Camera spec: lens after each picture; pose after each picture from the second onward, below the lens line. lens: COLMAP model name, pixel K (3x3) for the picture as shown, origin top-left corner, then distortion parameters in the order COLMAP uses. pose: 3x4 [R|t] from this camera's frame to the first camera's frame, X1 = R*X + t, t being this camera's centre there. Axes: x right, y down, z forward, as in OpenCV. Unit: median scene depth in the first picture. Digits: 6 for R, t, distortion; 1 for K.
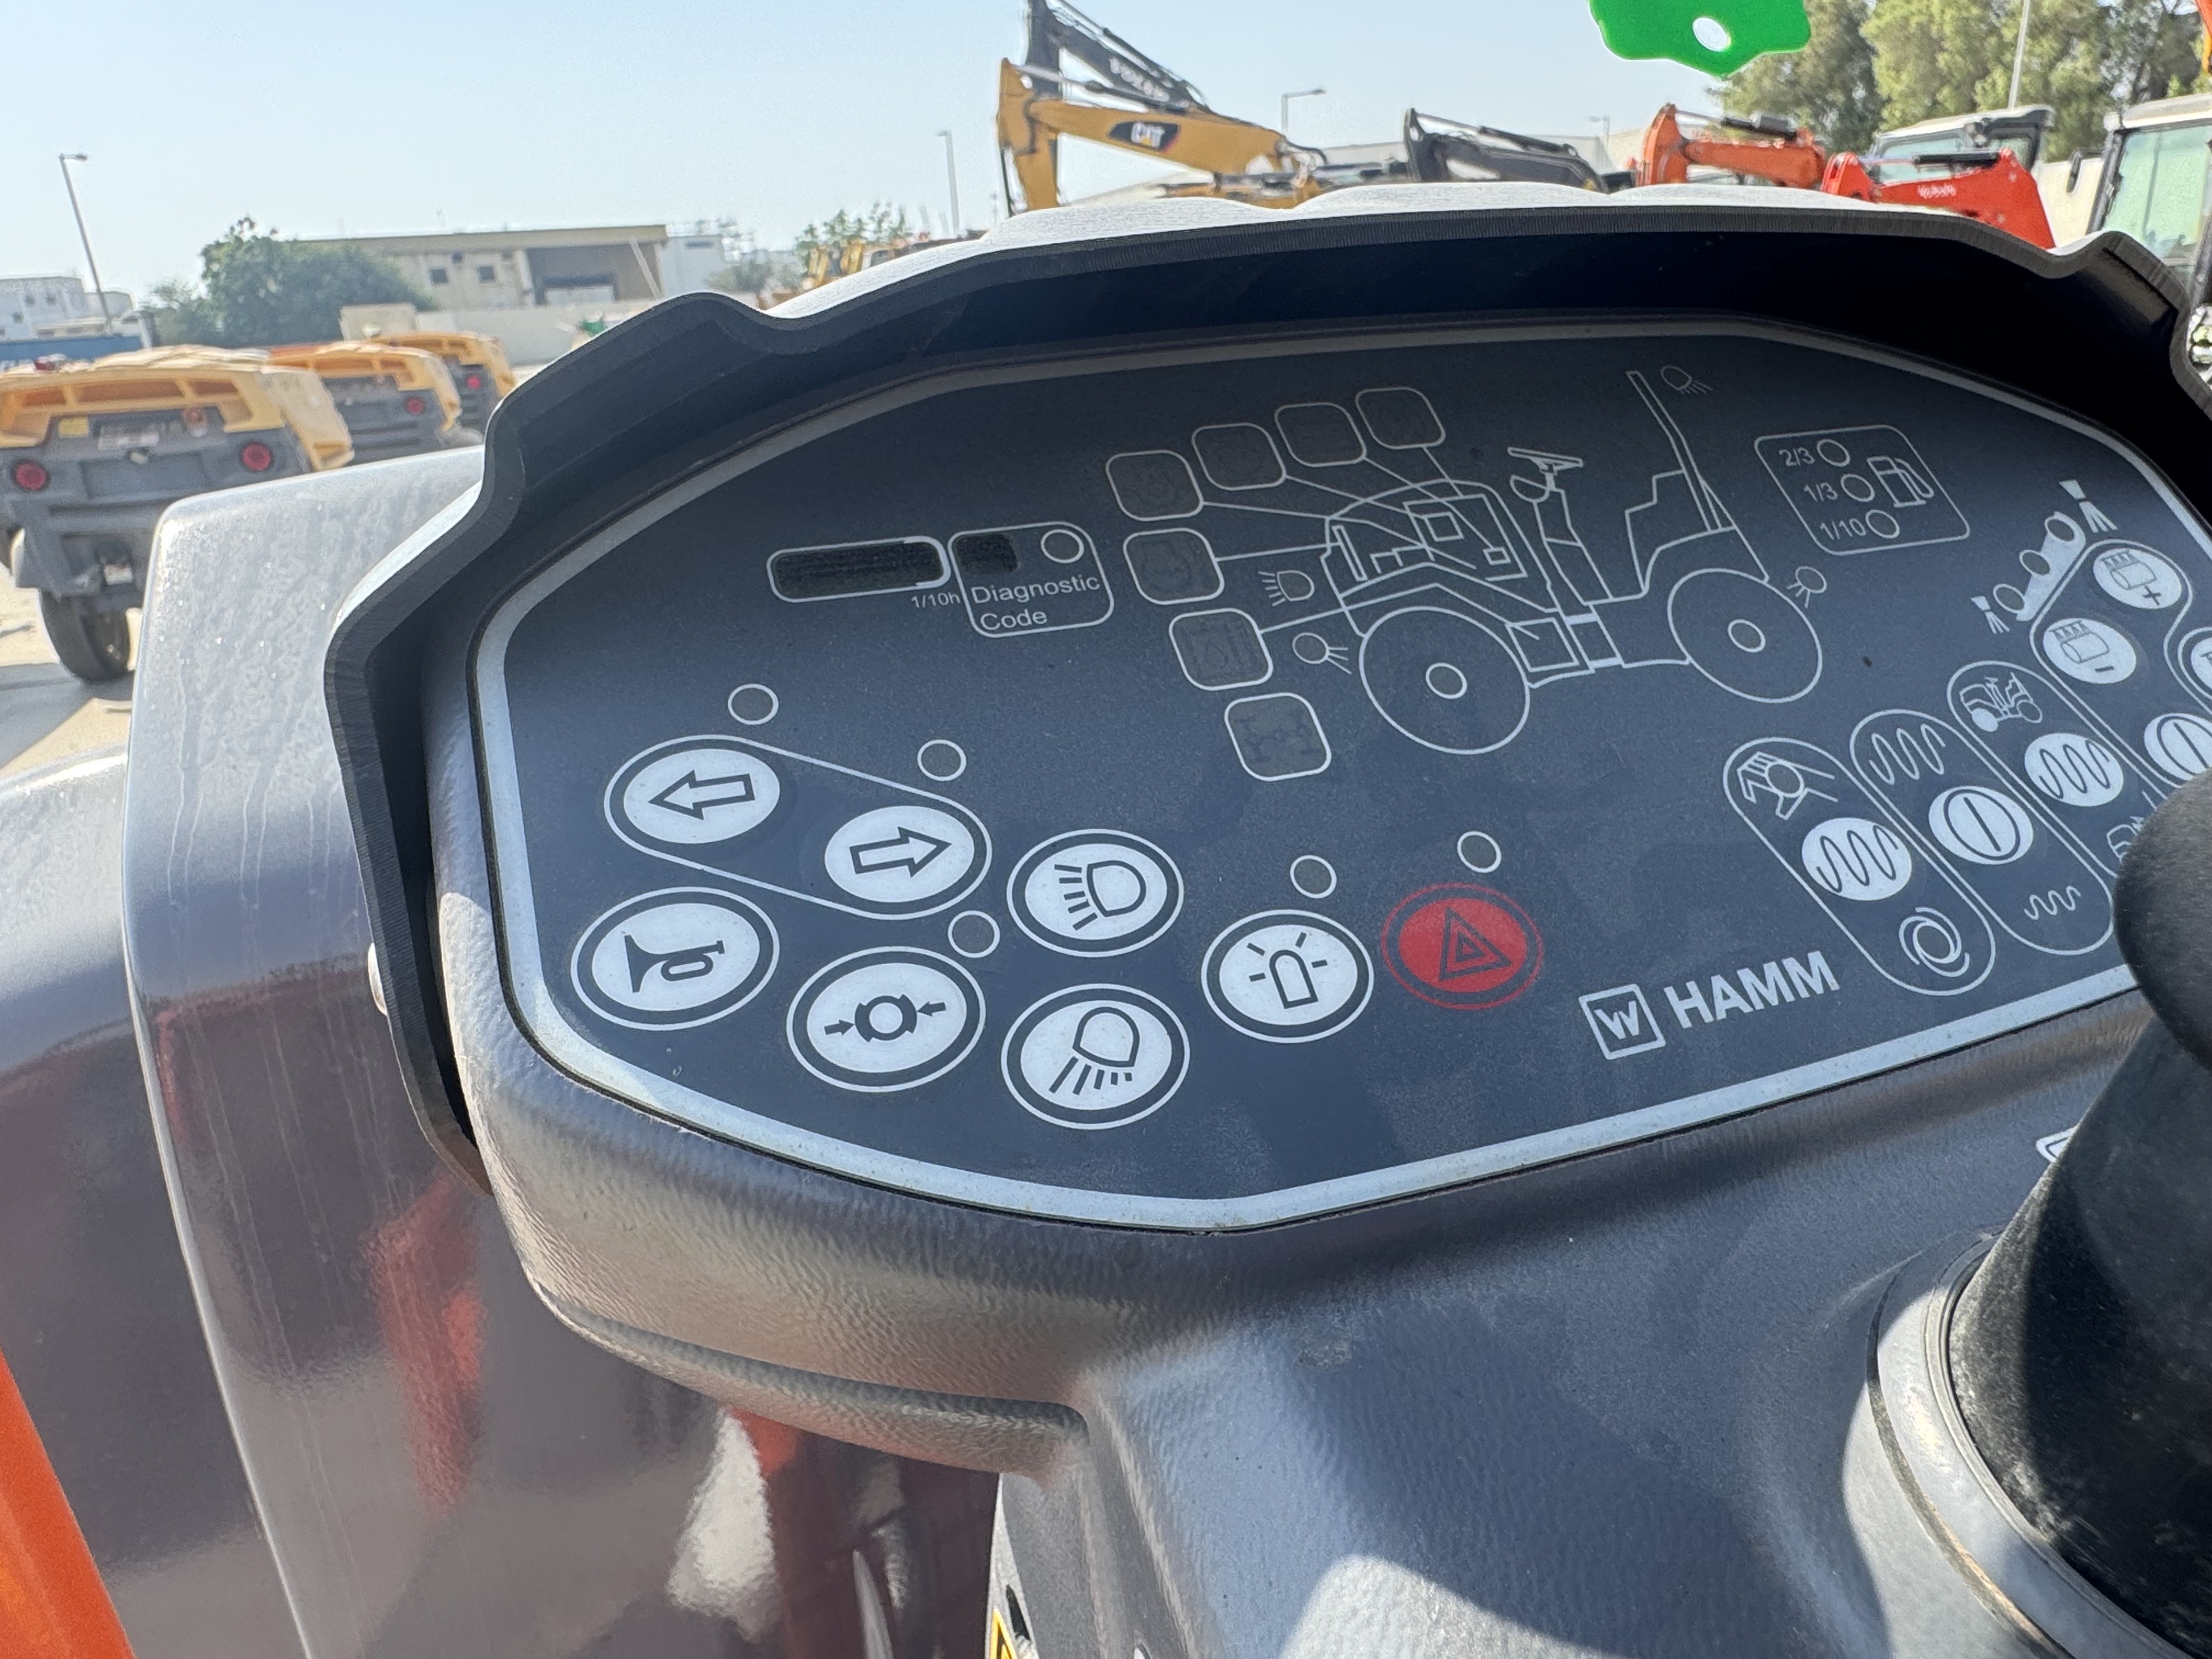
lens RADIAL K [[1402.0, 0, 1116.2], [0, 1402.0, 825.0], [0, 0, 1]] dist [-0.004917, 0.001443]
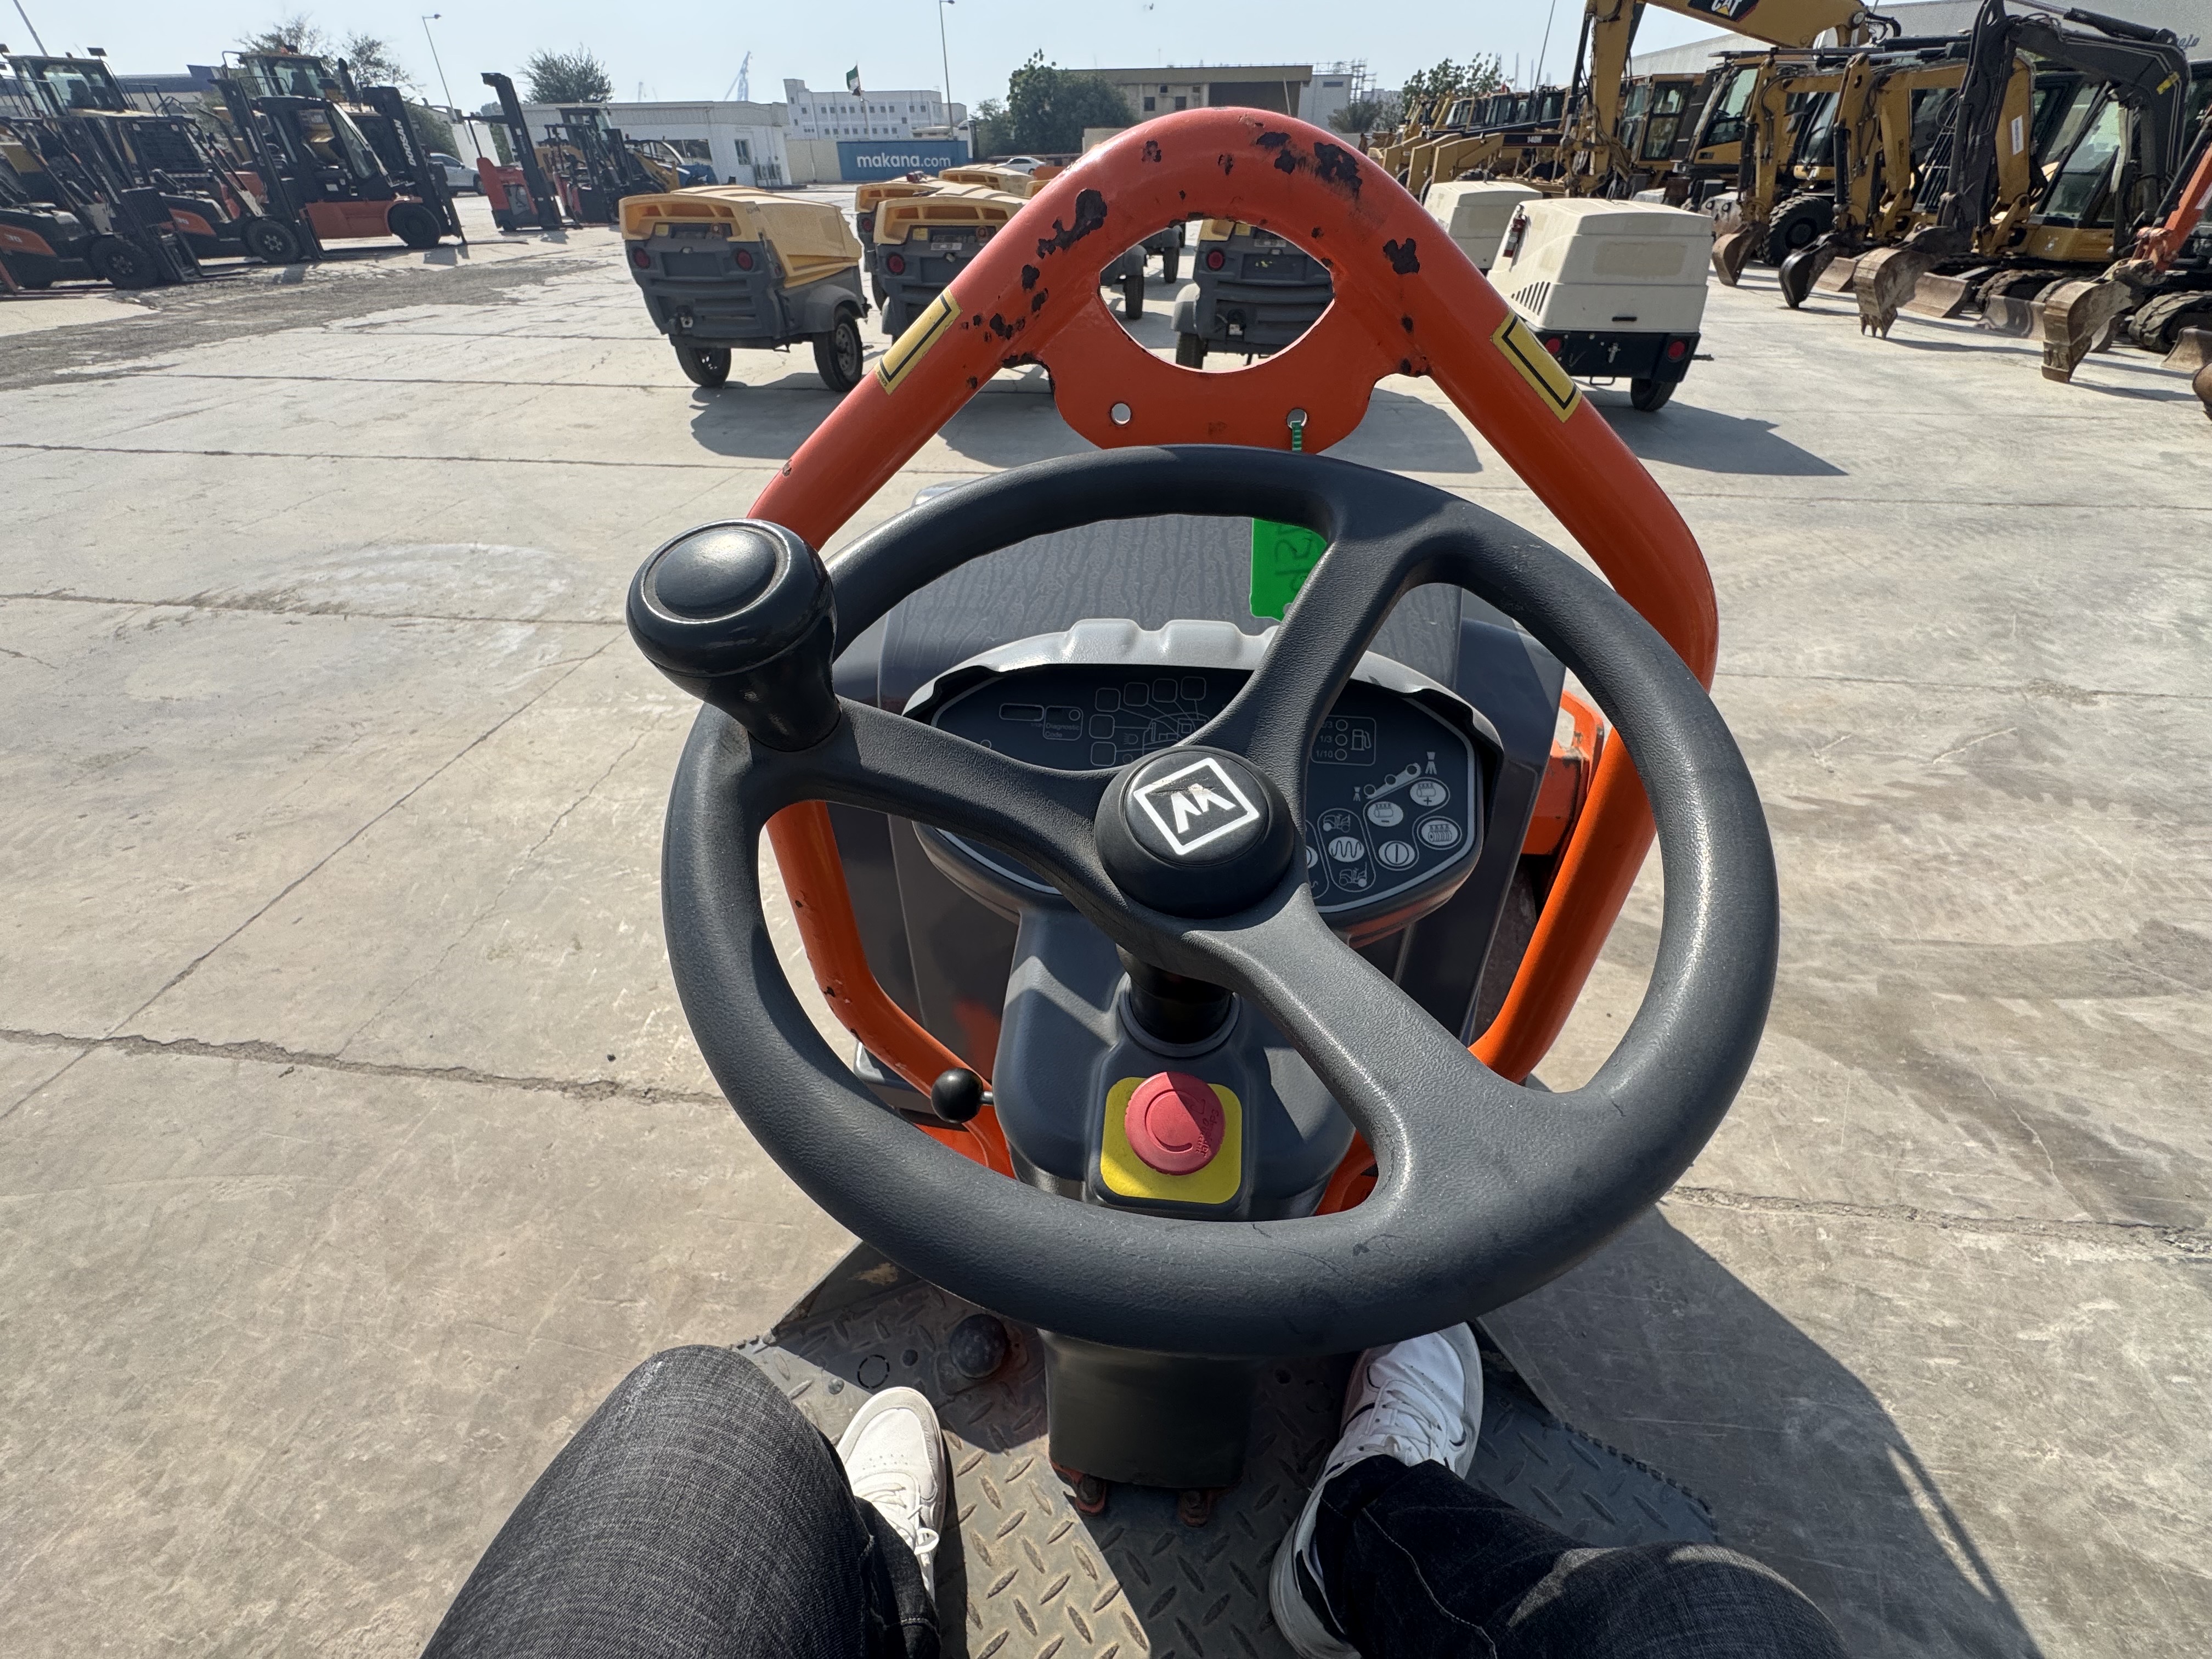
lens RADIAL K [[894.1, 0, 1115.4], [0, 894.1, 827.7], [0, 0, 1]] dist [-0.003705, 0.000145]
pose [[0.898223, 0.303104, -0.318313, 0.009121], [-0.194932, 0.923783, 0.329584, -0.007270], [0.393950, -0.233991, 0.888848, -0.011639]]
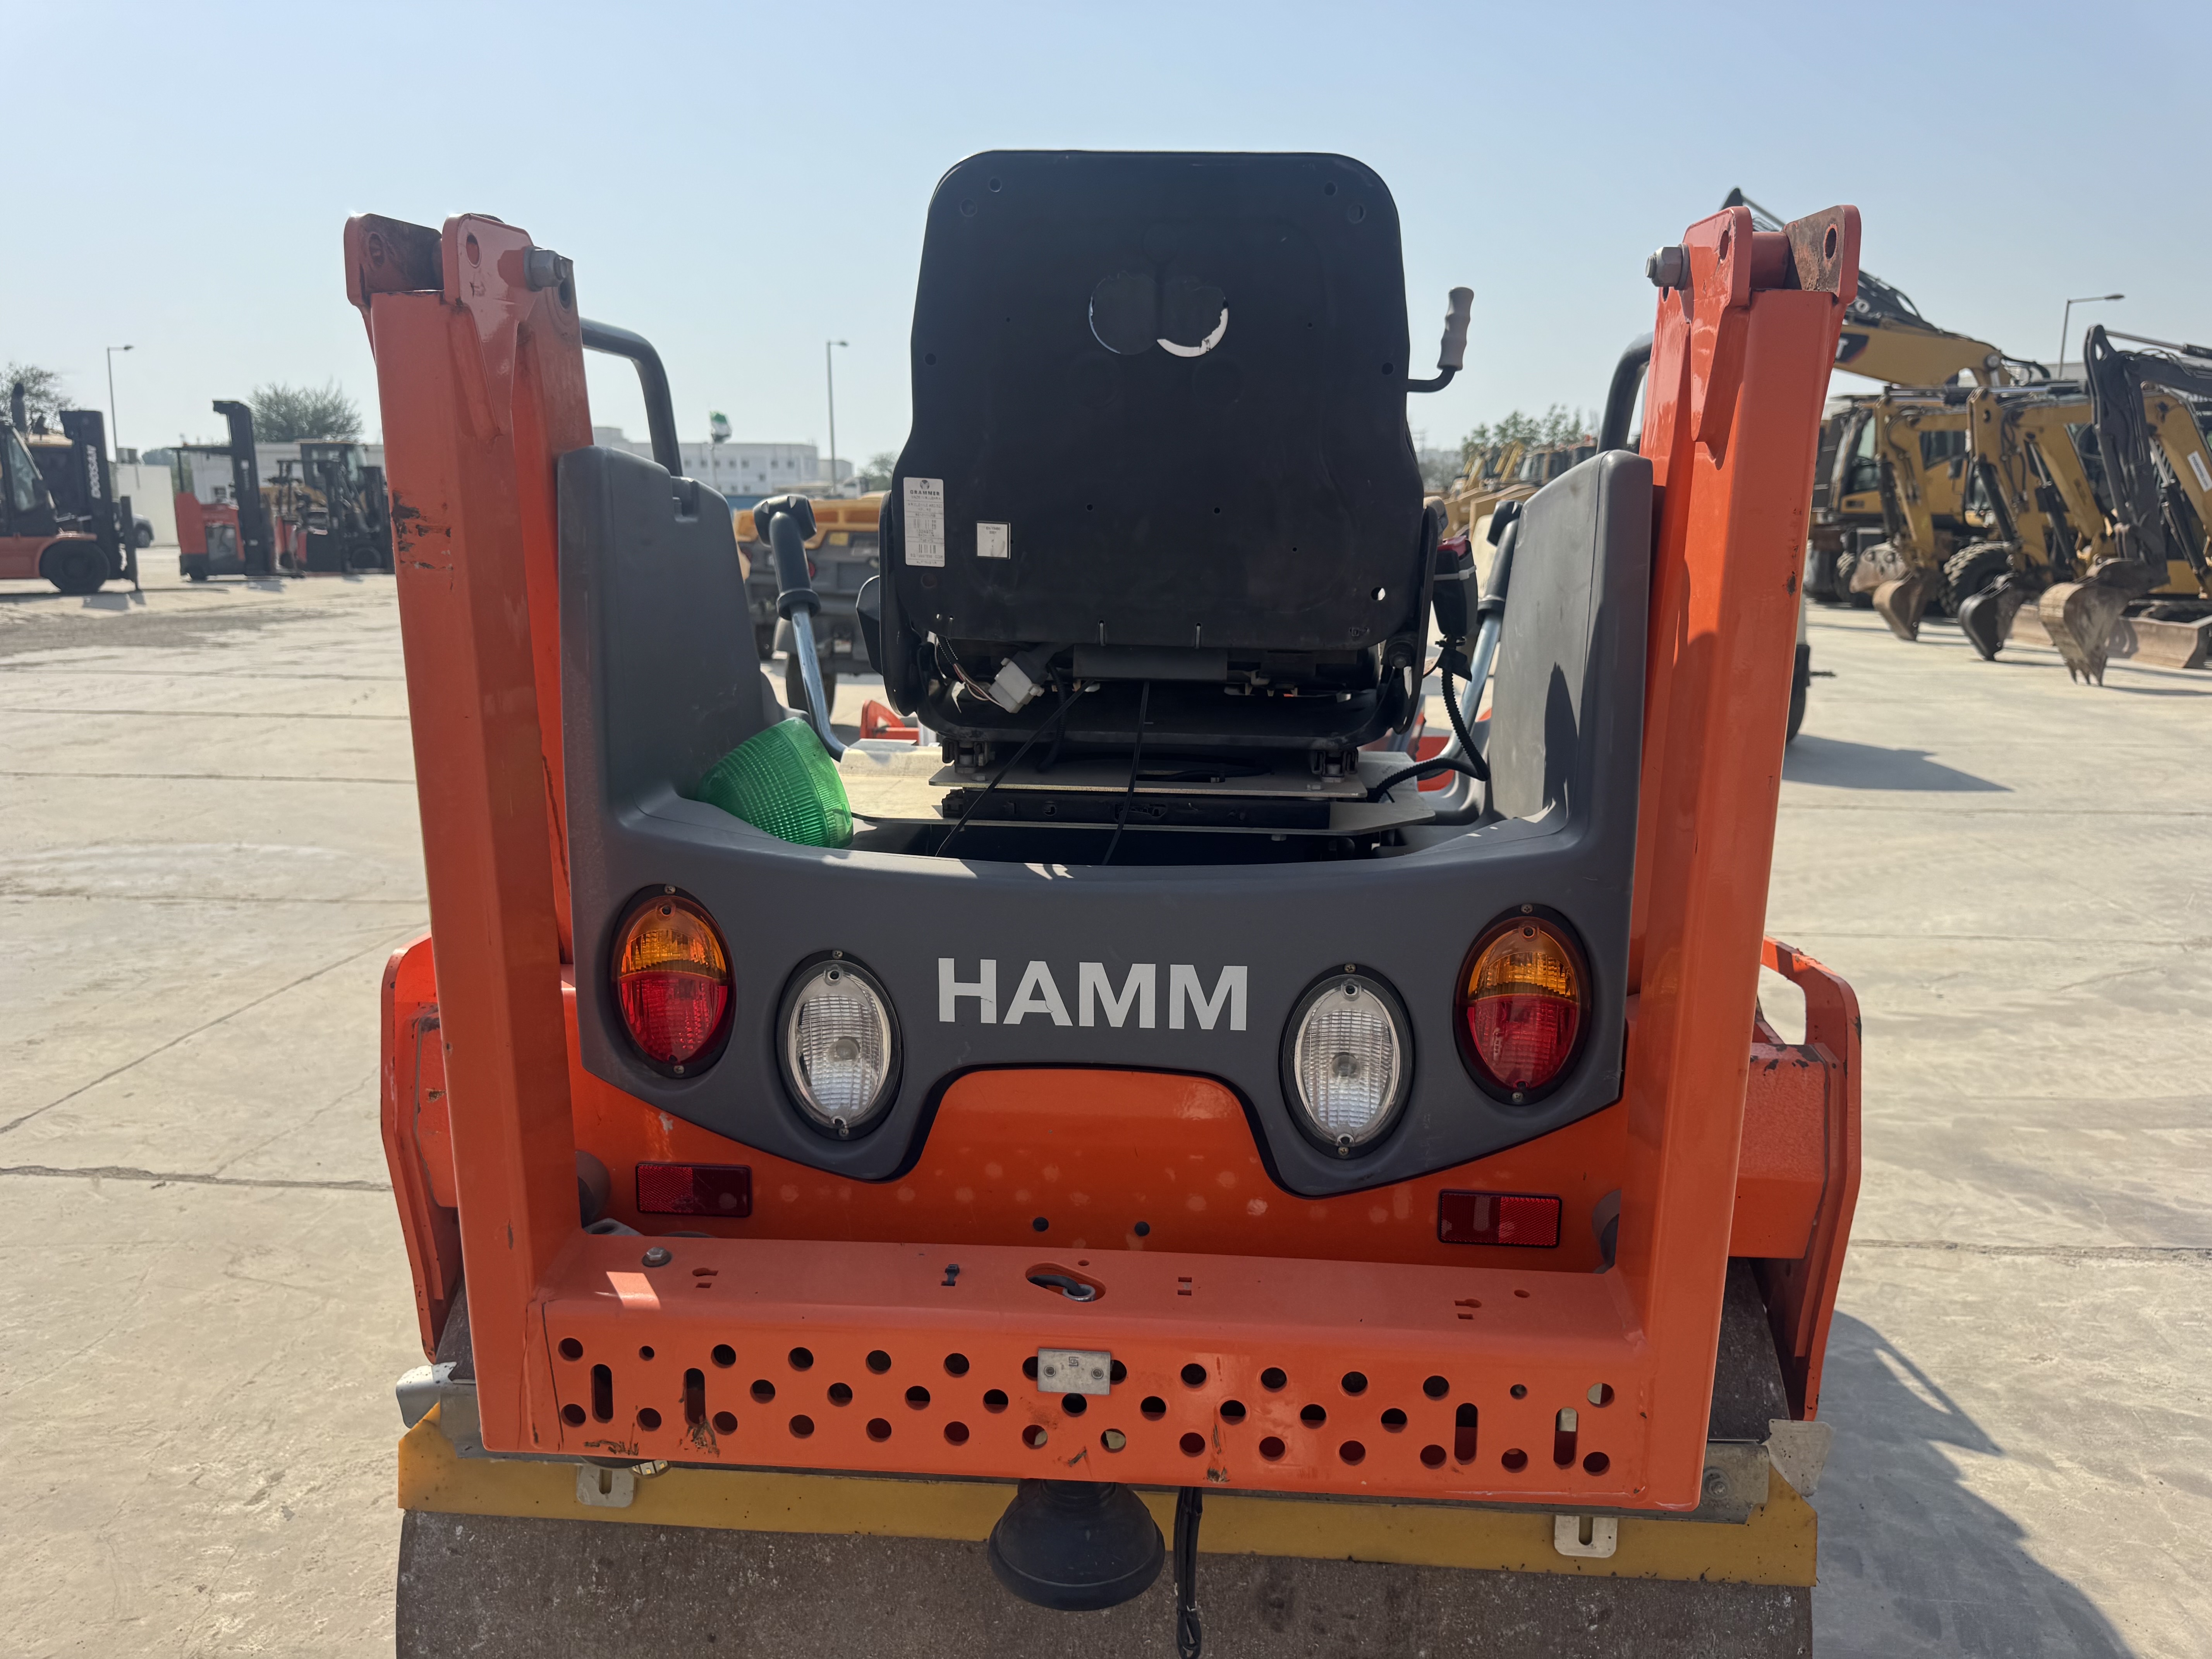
lens RADIAL K [[1575.8, 0, 1105.1], [0, 1575.8, 840.3], [0, 0, 1]] dist [0.026169, -0.035140]
pose [[0.908398, 0.141171, -0.393553, 0.045464], [-0.197786, 0.974387, -0.107010, 0.037476], [0.368367, 0.175047, 0.913052, -0.084372]]
